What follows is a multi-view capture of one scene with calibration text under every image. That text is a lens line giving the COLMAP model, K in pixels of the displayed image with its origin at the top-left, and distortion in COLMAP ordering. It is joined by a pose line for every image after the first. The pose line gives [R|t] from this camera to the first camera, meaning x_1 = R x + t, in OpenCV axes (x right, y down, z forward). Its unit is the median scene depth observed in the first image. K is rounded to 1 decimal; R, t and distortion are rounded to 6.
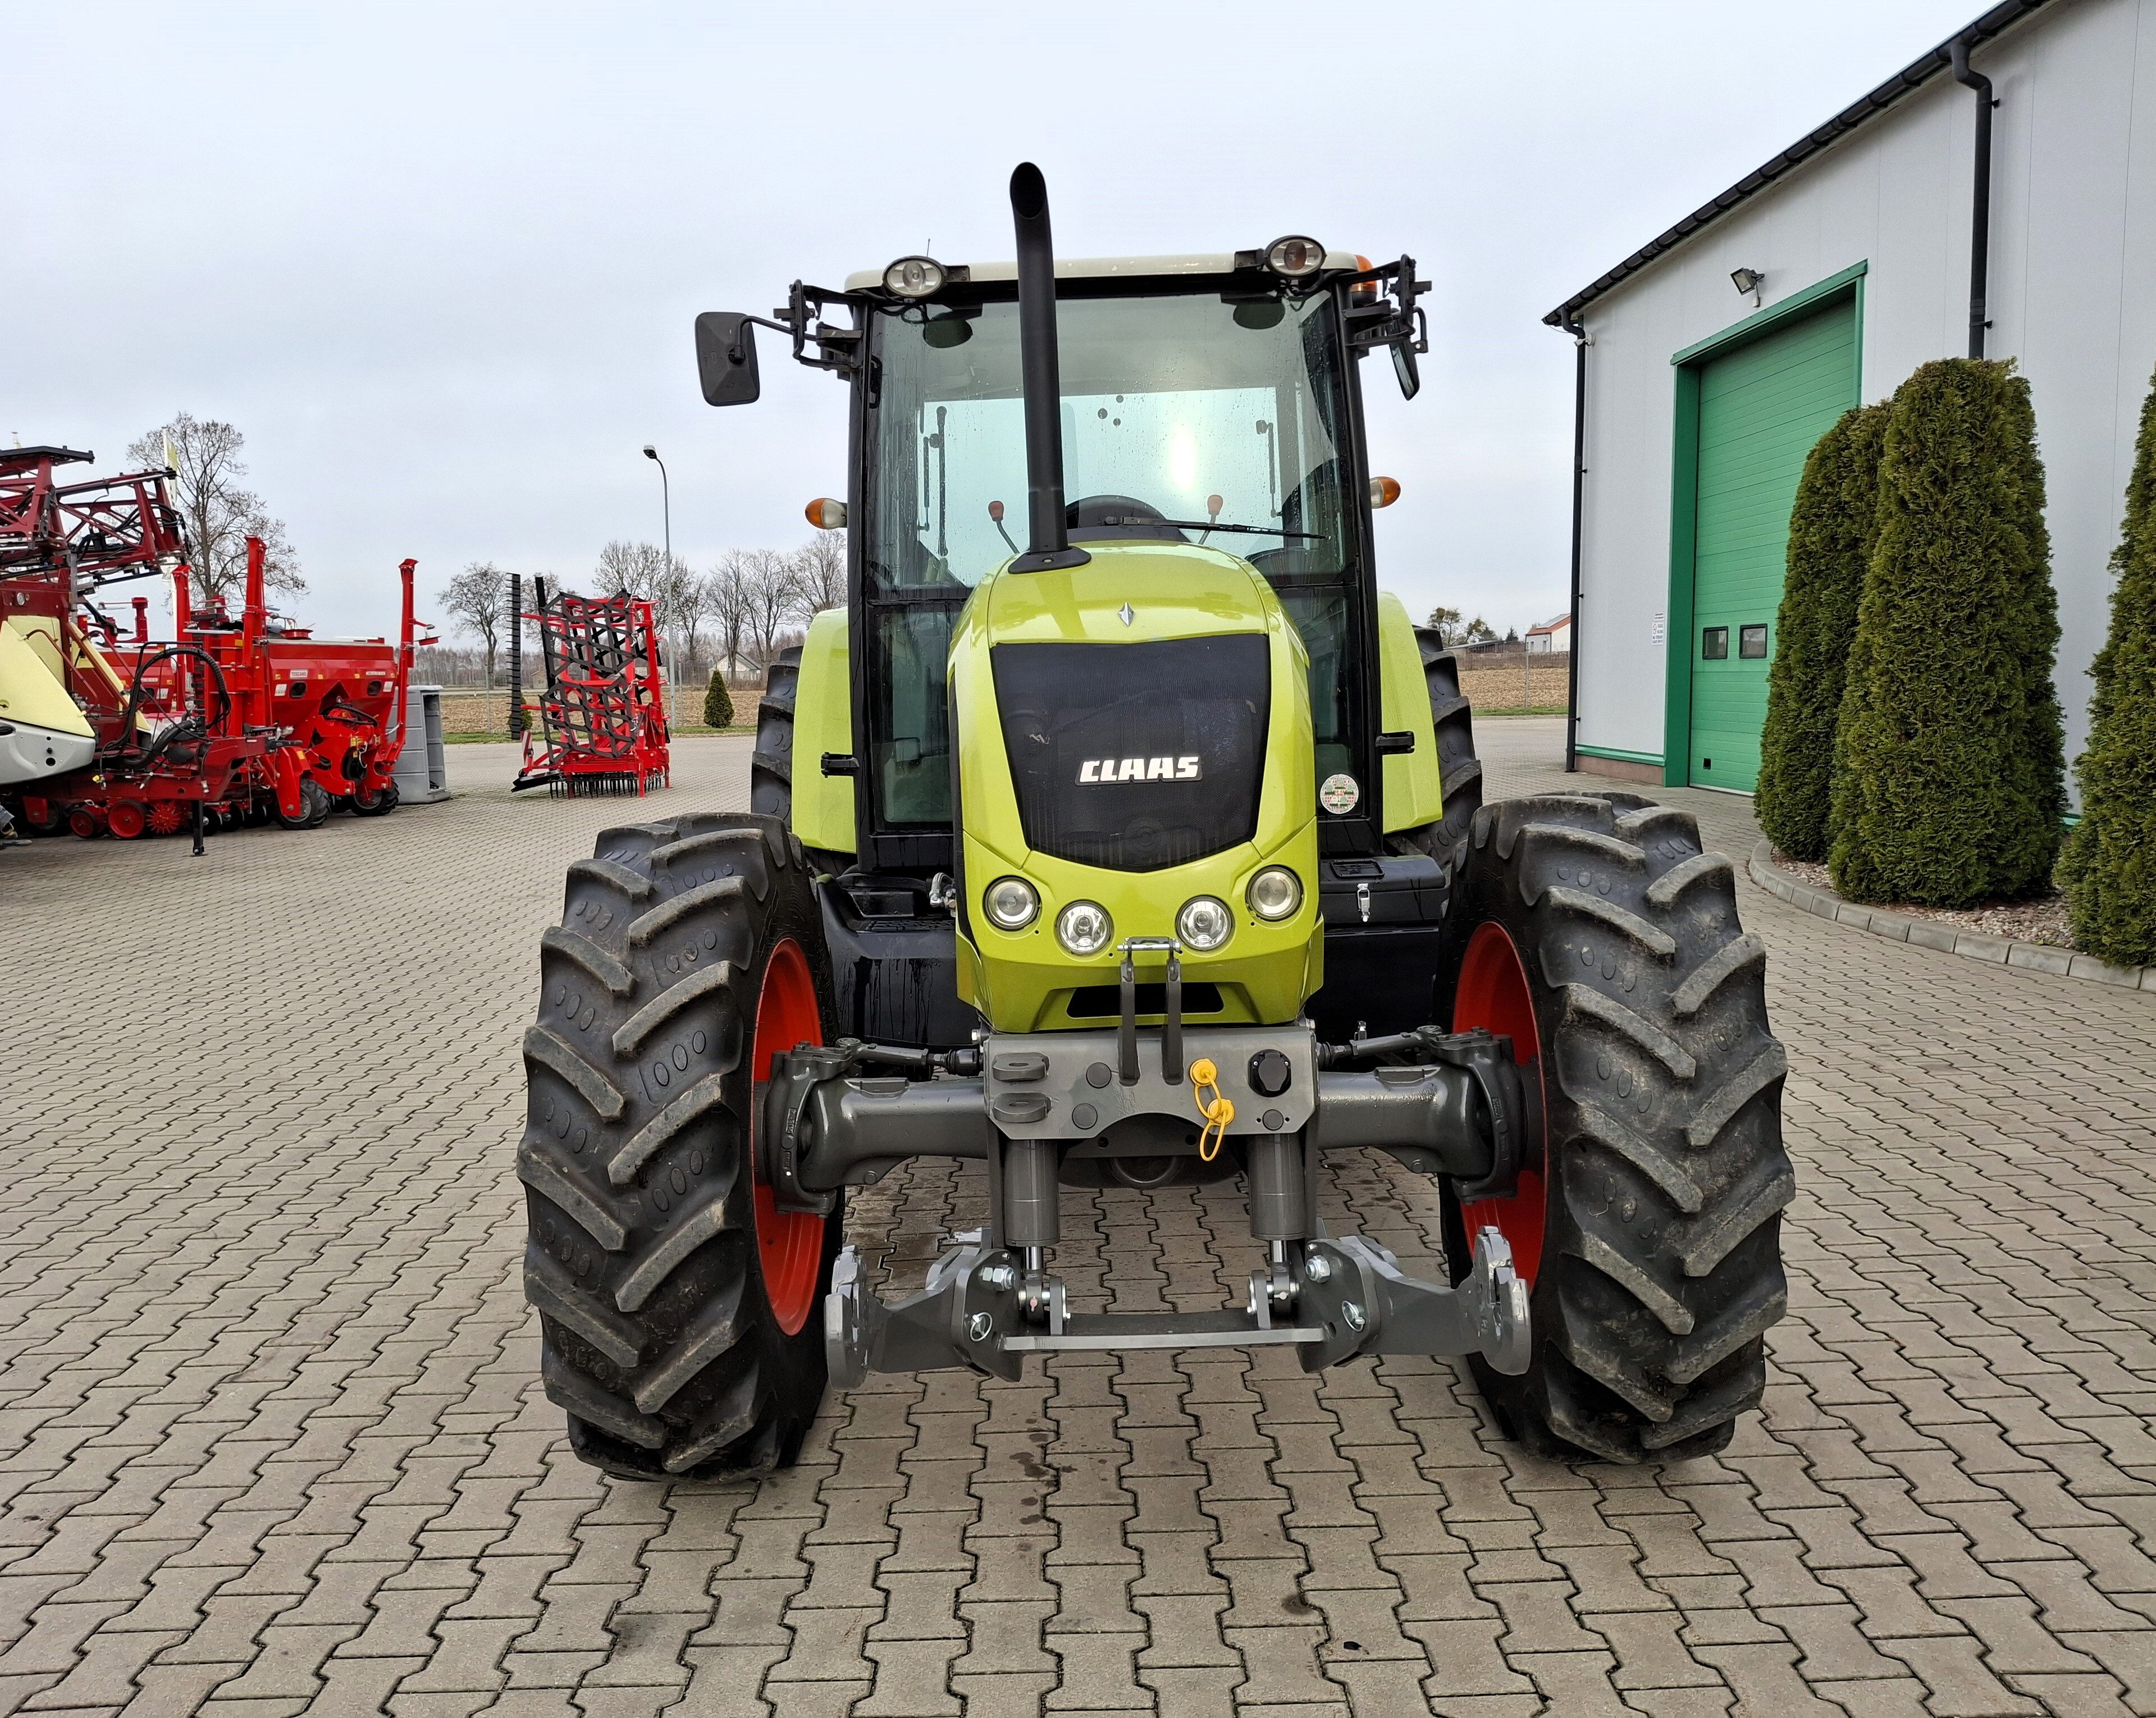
lens RADIAL K [[1689.3, 0, 1054.7], [0, 1689.3, 875.5], [0, 0, 1]] dist [0.033697, -0.068220]
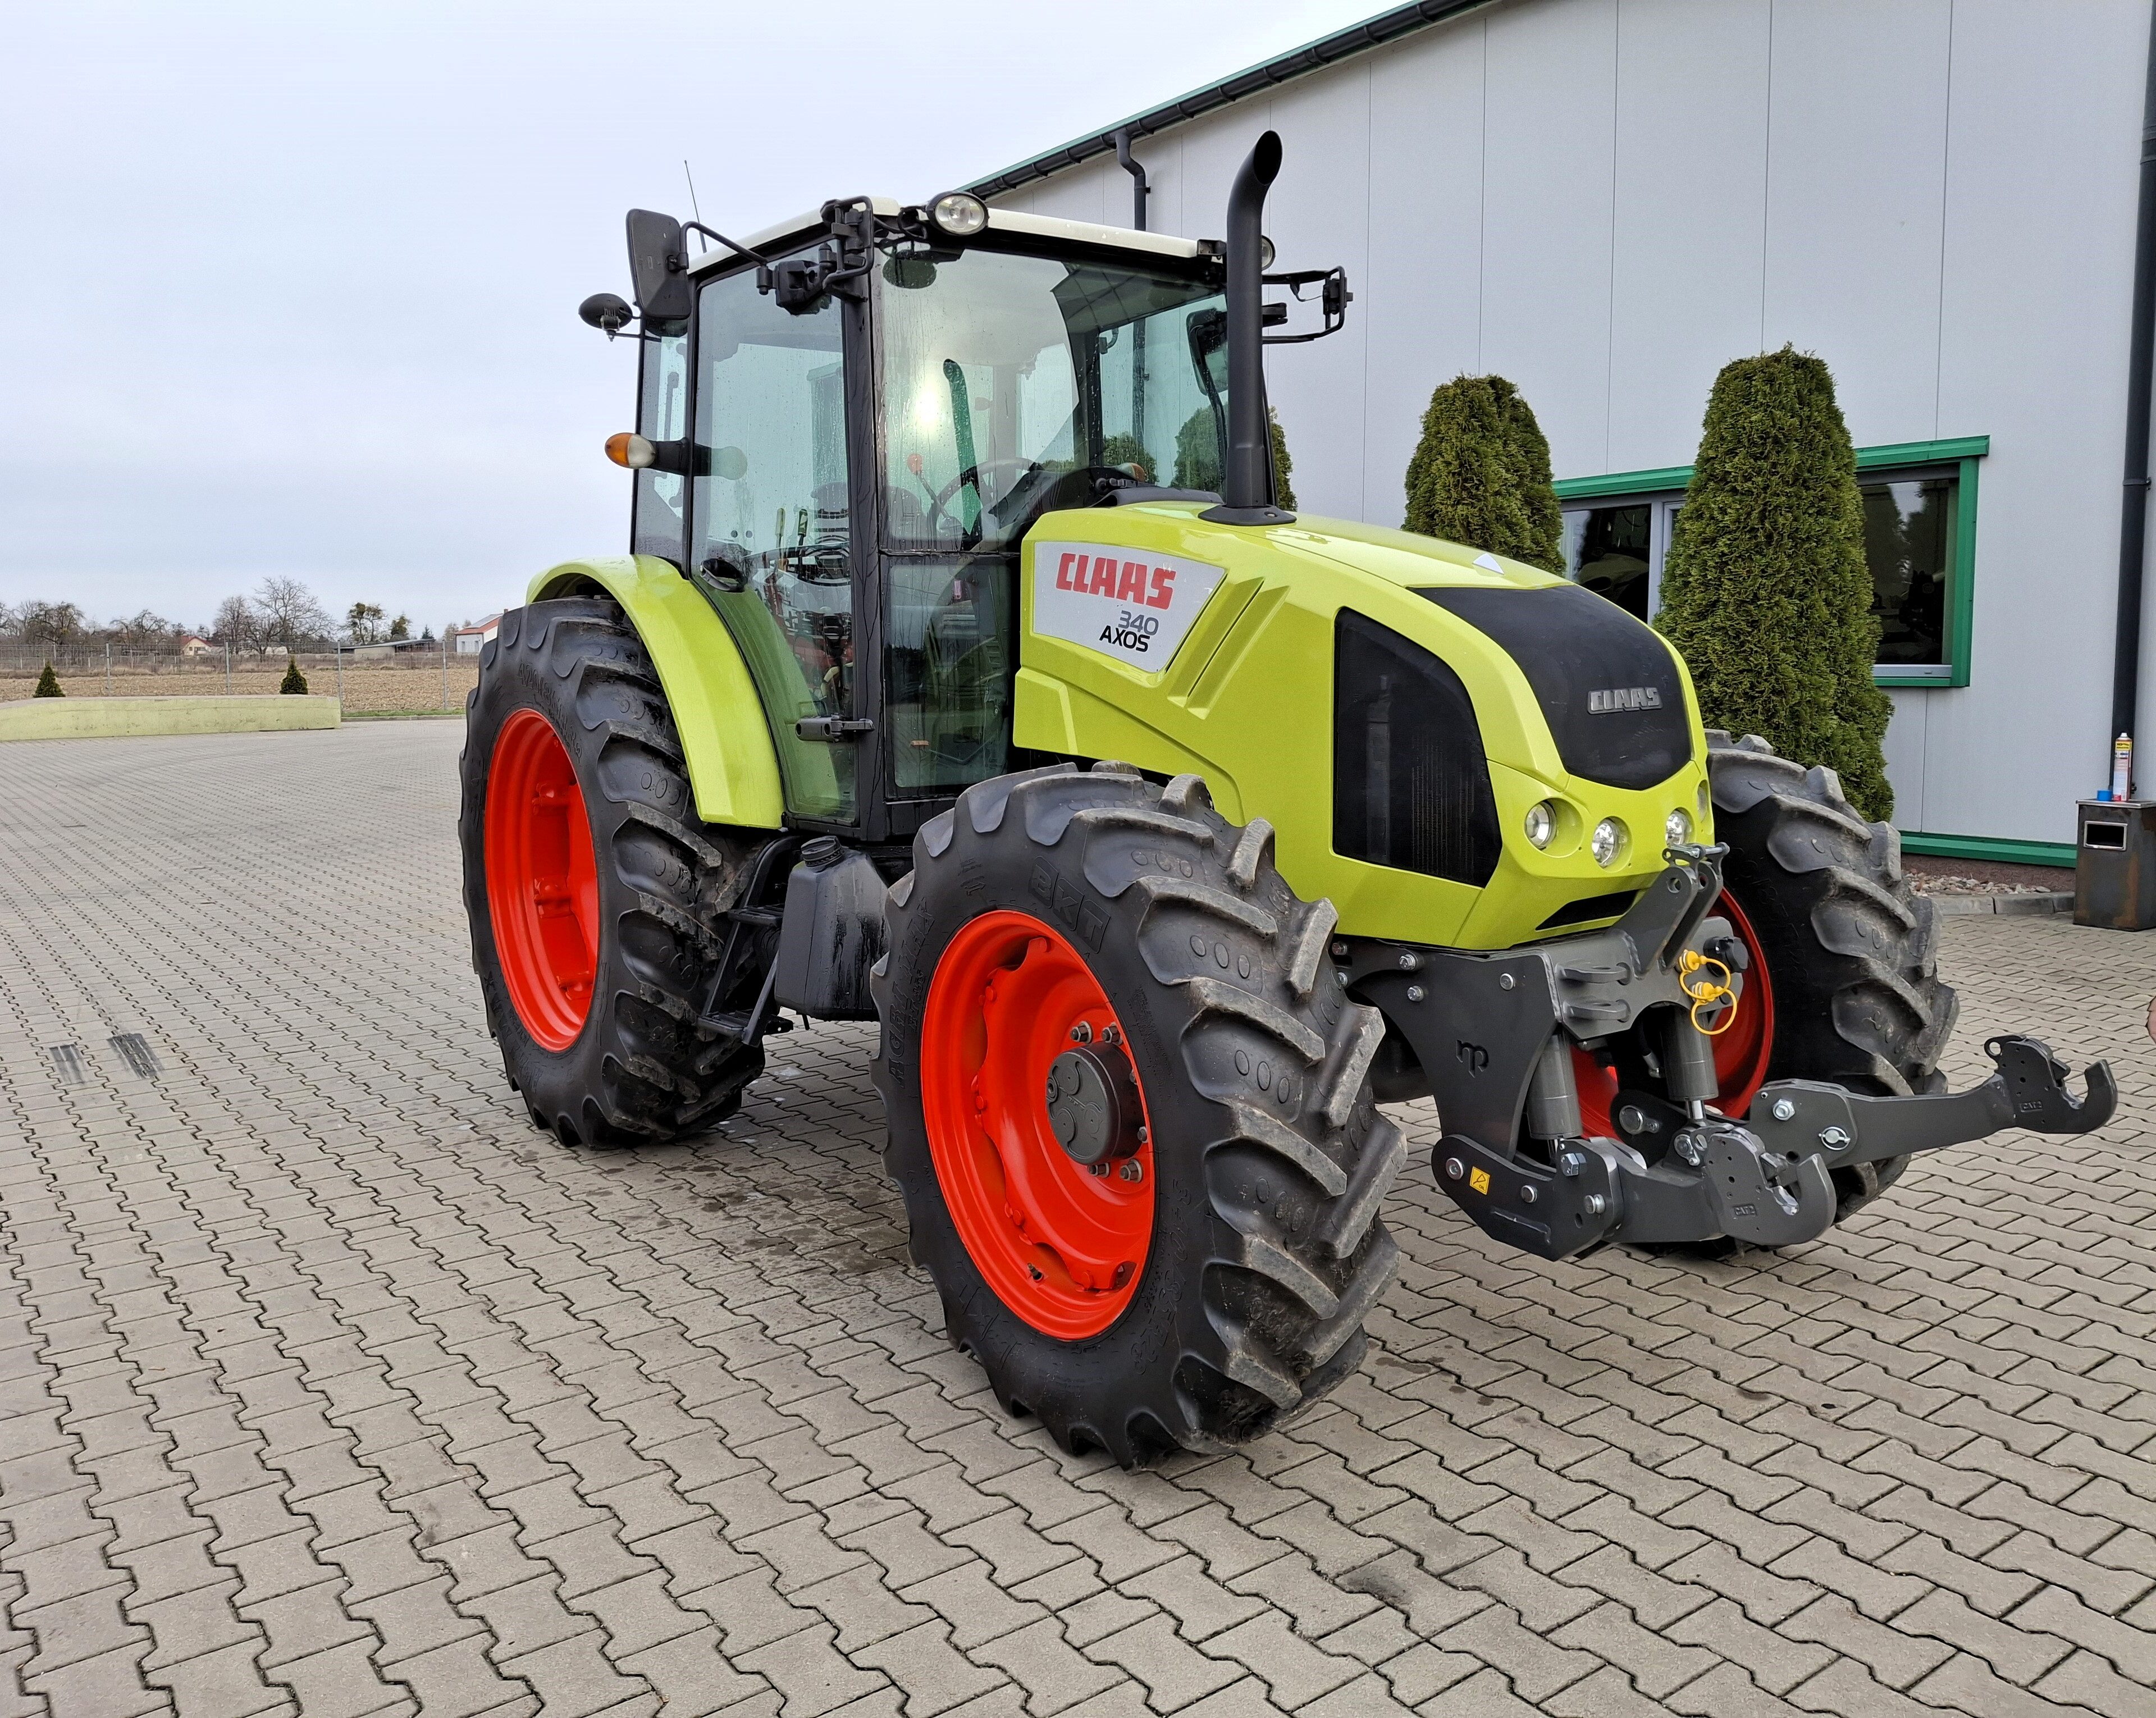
lens RADIAL K [[1689.3, 0, 1082.3], [0, 1689.3, 849.0], [0, 0, 1]] dist [0.033697, -0.068220]
pose [[0.807730, -0.053404, 0.587129, -0.683533], [0.062967, 0.998007, 0.004151, 0.007348], [-0.586180, 0.033617, 0.809483, 0.217328]]
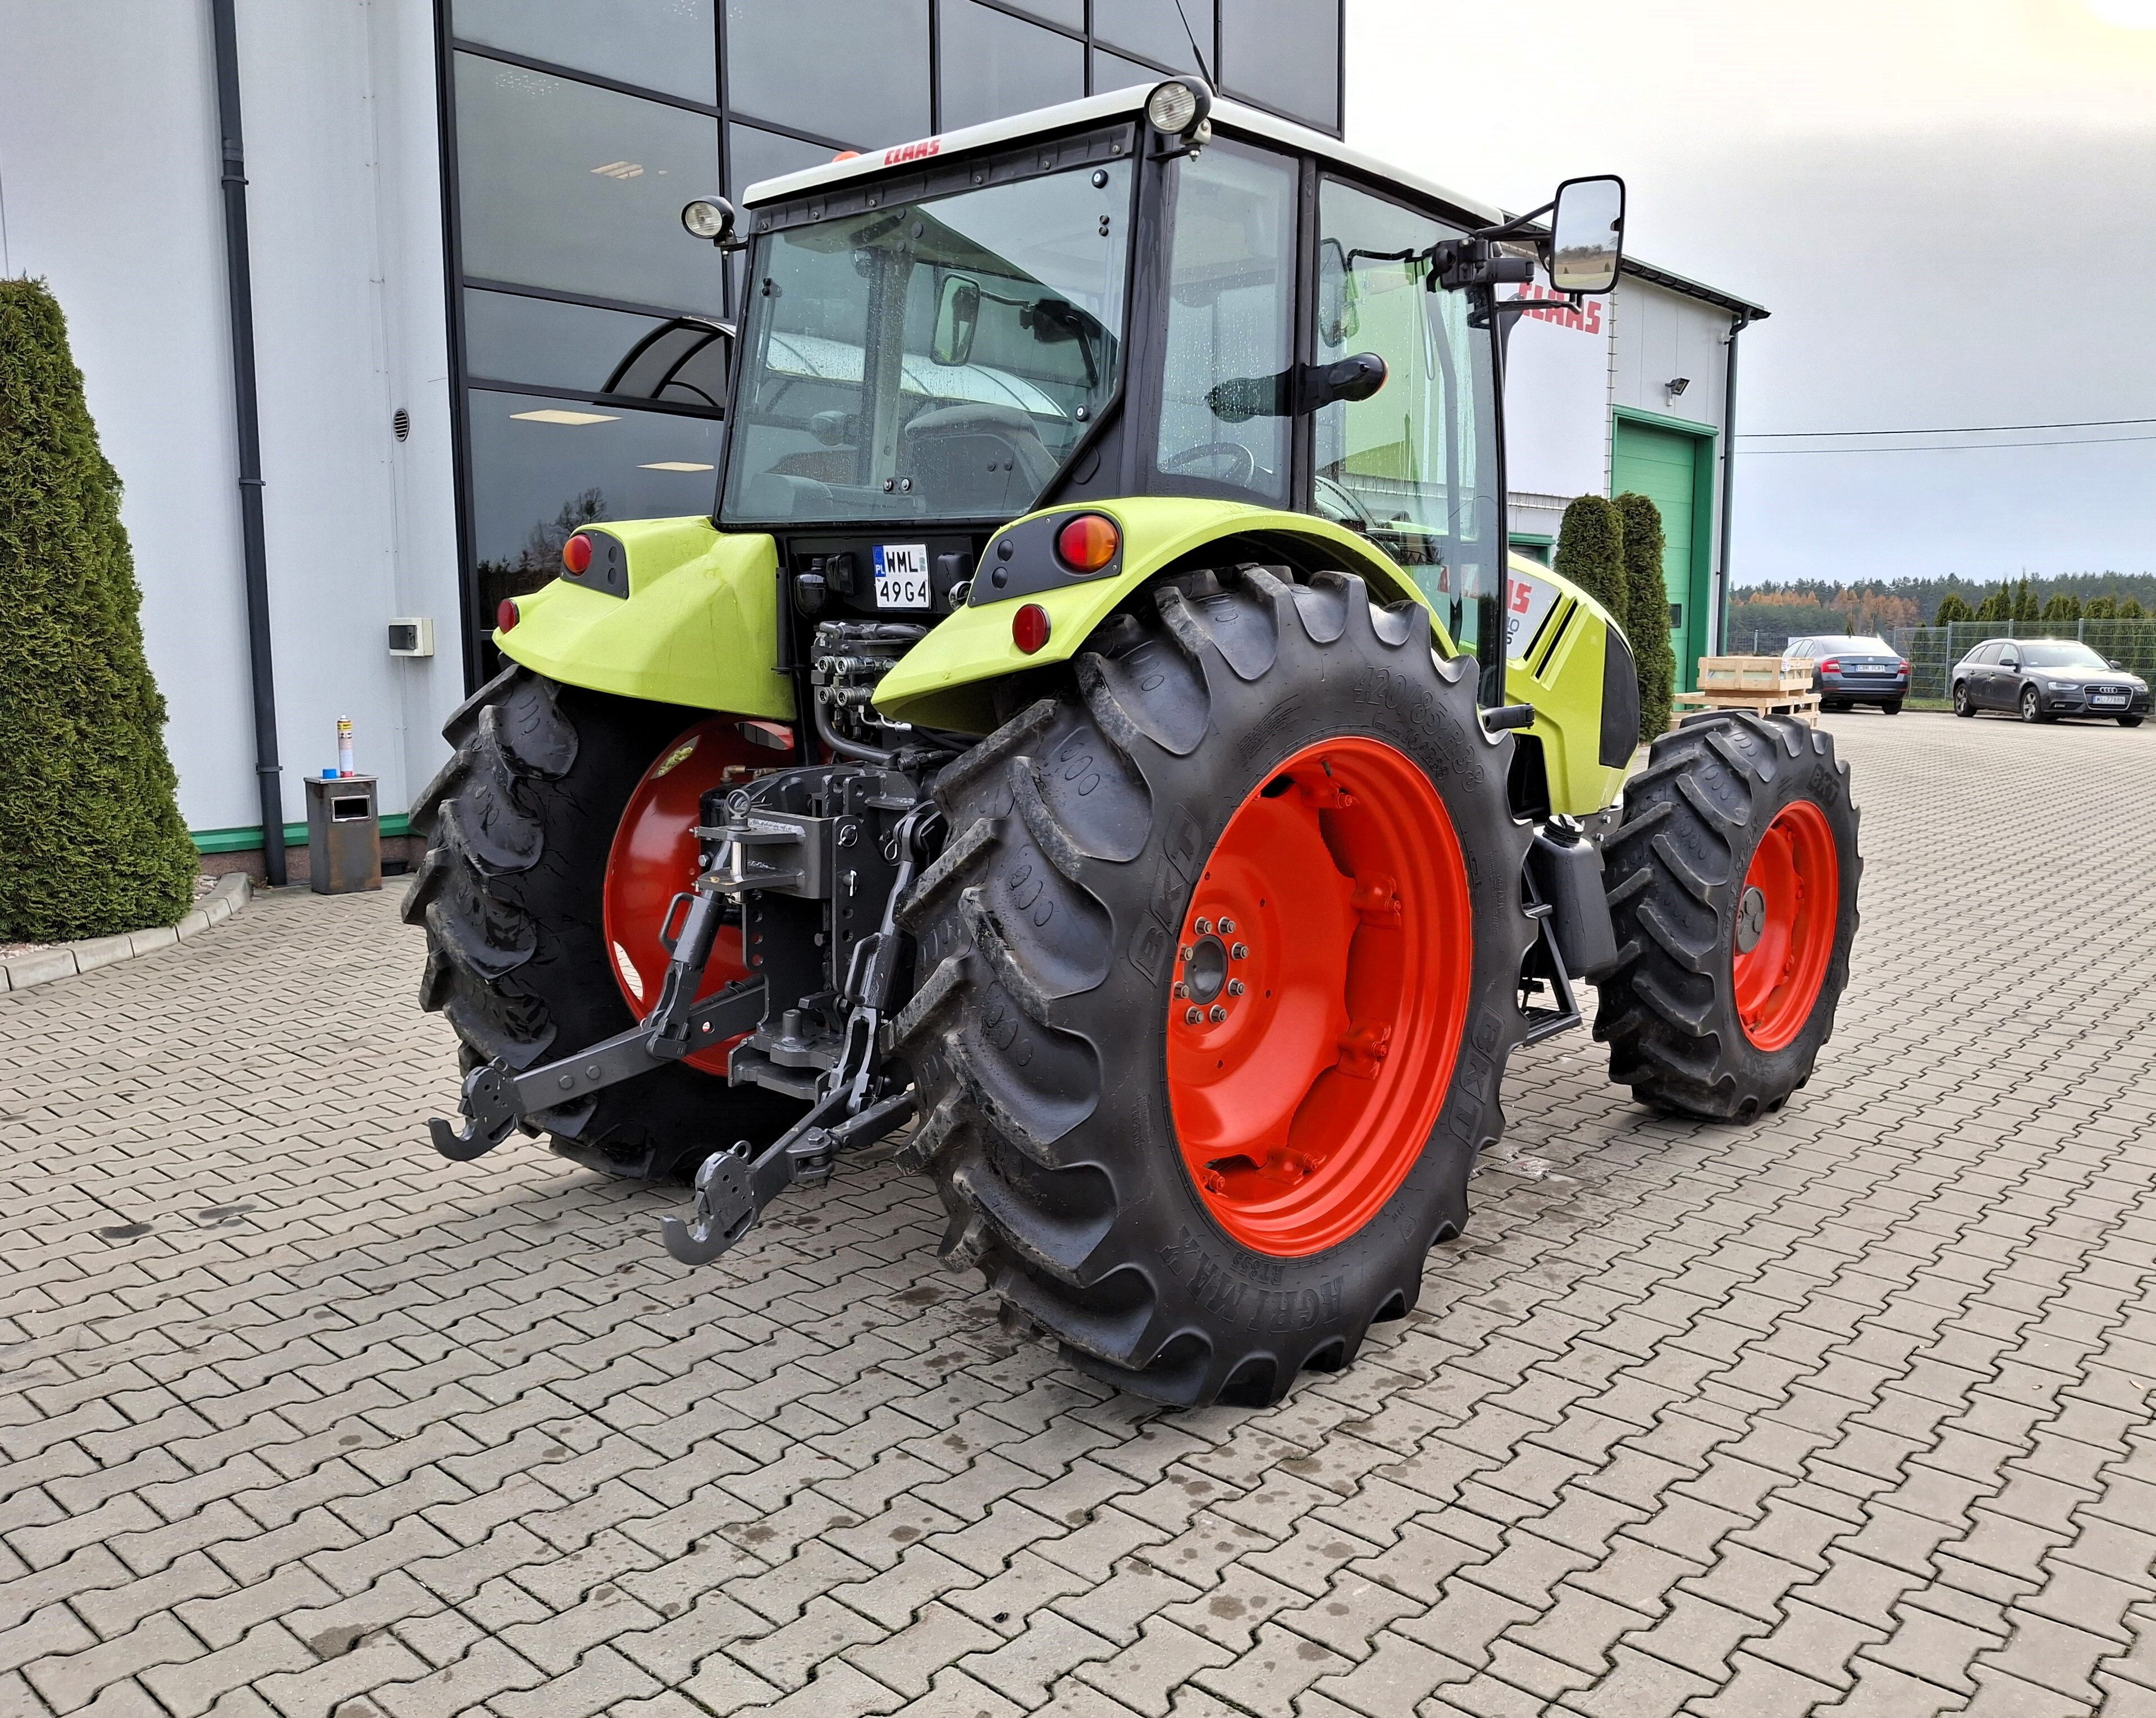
lens RADIAL K [[1689.3, 0, 1082.0], [0, 1689.3, 859.0], [0, 0, 1]] dist [0.033697, -0.068220]
pose [[-0.733429, -0.072975, 0.675837, -0.737582], [0.097408, 0.972678, 0.210735, -0.254419], [-0.672750, 0.220391, -0.706282, 2.227163]]
